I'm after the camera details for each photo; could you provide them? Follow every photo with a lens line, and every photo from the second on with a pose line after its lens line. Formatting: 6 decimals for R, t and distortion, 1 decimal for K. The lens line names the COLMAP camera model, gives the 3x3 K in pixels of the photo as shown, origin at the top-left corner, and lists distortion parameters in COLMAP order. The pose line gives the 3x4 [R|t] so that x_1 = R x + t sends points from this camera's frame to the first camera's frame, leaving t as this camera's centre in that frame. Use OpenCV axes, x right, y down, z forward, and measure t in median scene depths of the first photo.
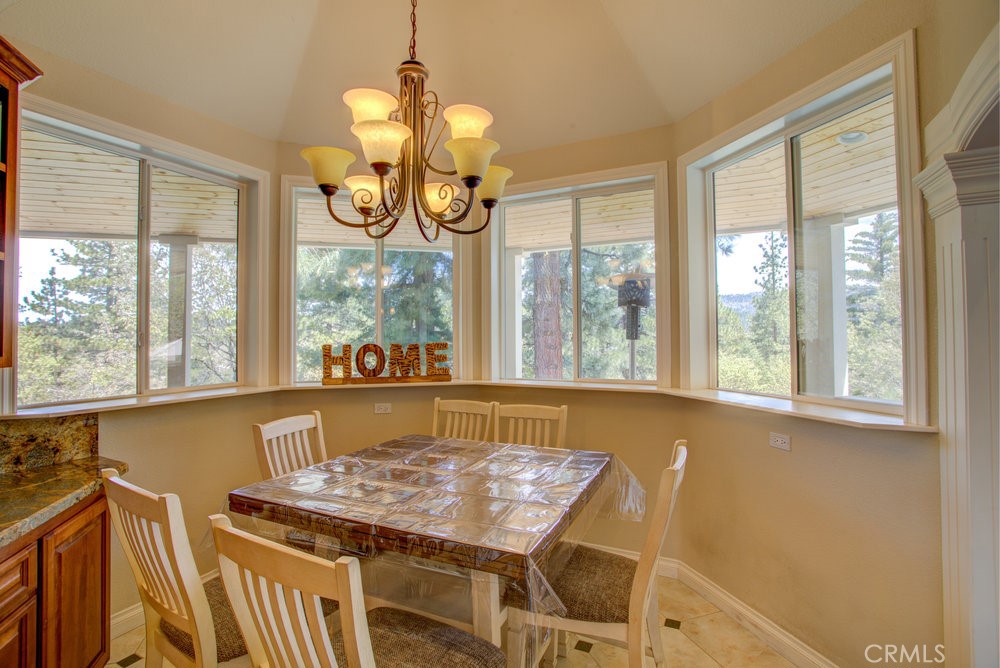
lens RADIAL K [[479.3, 0, 500.0], [0, 479.3, 334.0], [0, 0, 1]] dist [-0.000802, -0.000032]
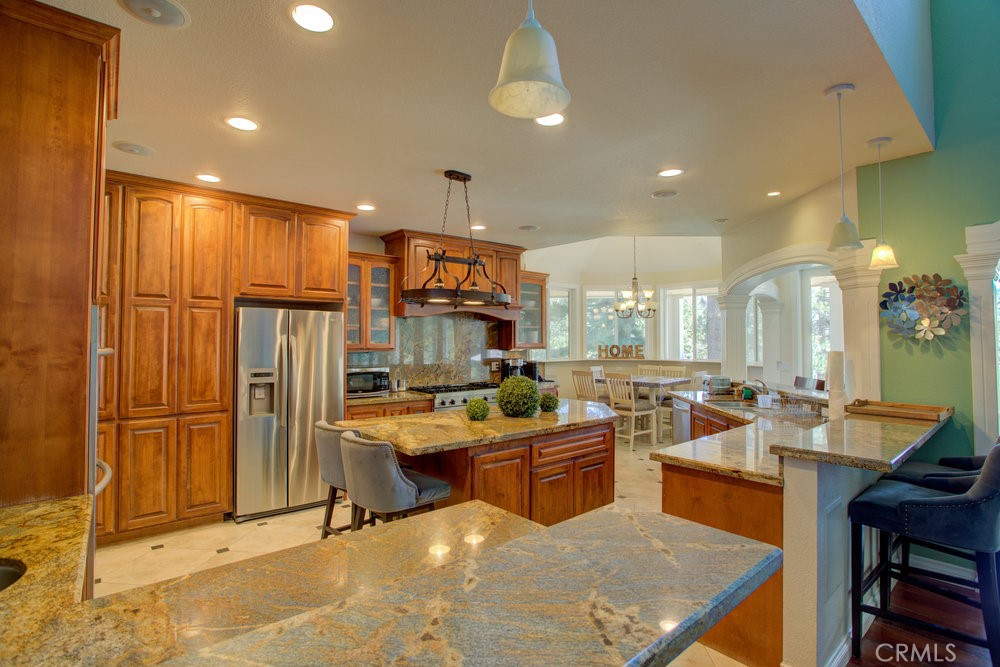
lens RADIAL K [[479.3, 0, 500.0], [0, 479.3, 333.5], [0, 0, 1]] dist [-0.000802, -0.000032]
pose [[0.923727, -0.002514, -0.383044, 0.184495], [-0.001655, 0.999943, -0.010554, -0.015500], [0.383048, 0.010382, 0.923670, -1.852174]]
